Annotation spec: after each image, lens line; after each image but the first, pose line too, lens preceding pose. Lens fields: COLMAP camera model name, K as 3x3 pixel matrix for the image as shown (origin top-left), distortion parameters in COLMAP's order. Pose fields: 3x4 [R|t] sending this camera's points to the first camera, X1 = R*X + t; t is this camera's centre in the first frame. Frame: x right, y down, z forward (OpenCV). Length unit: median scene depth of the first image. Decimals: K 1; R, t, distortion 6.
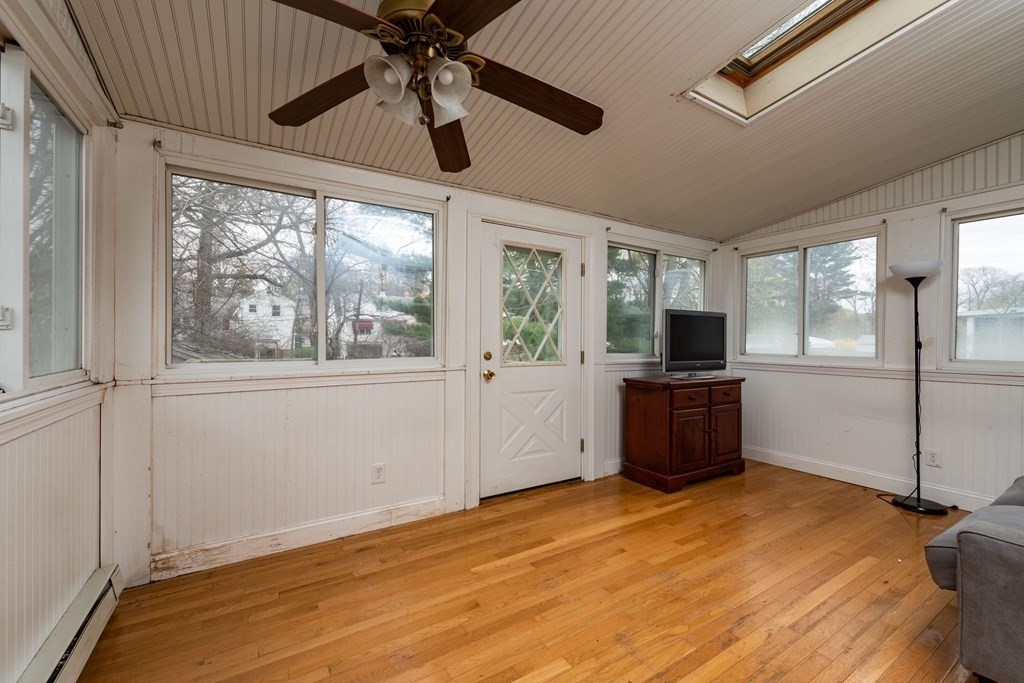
lens RADIAL K [[409.1, 0, 512.0], [0, 409.1, 341.5], [0, 0, 1]] dist [-0.000095, -0.000045]
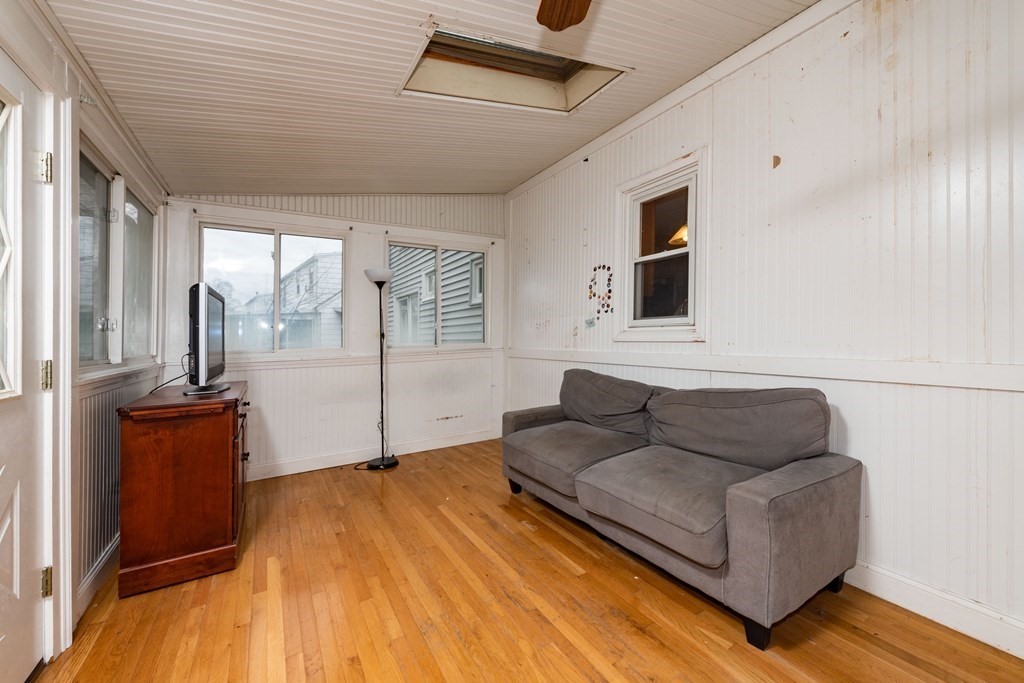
lens RADIAL K [[423.7, 0, 512.0], [0, 423.7, 341.5], [0, 0, 1]] dist [0.002081, 0.000254]
pose [[0.014998, -0.025312, 0.999567, -0.301146], [0.024693, 0.999384, 0.024937, 0.004779], [-0.999583, 0.024309, 0.015614, 0.591424]]
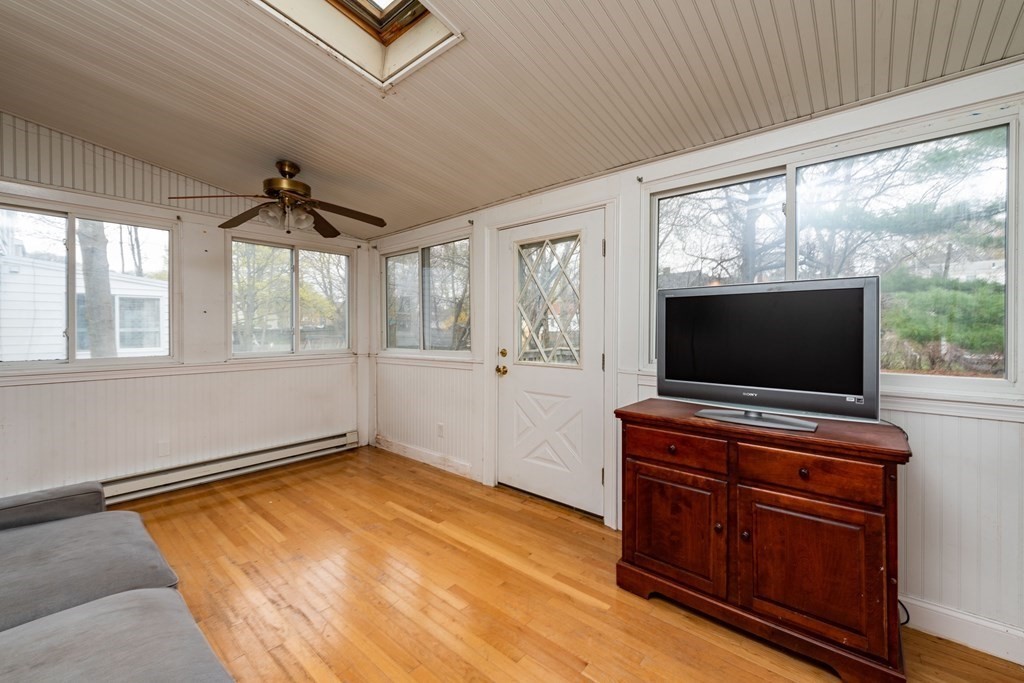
lens RADIAL K [[423.3, 0, 512.8], [0, 423.3, 329.3], [0, 0, 1]] dist [-0.001576, -0.000217]
pose [[0.299299, -0.004489, -0.954149, 1.047534], [-0.000201, 0.999989, -0.004767, -0.022230], [0.954159, 0.001619, 0.299295, 0.712869]]
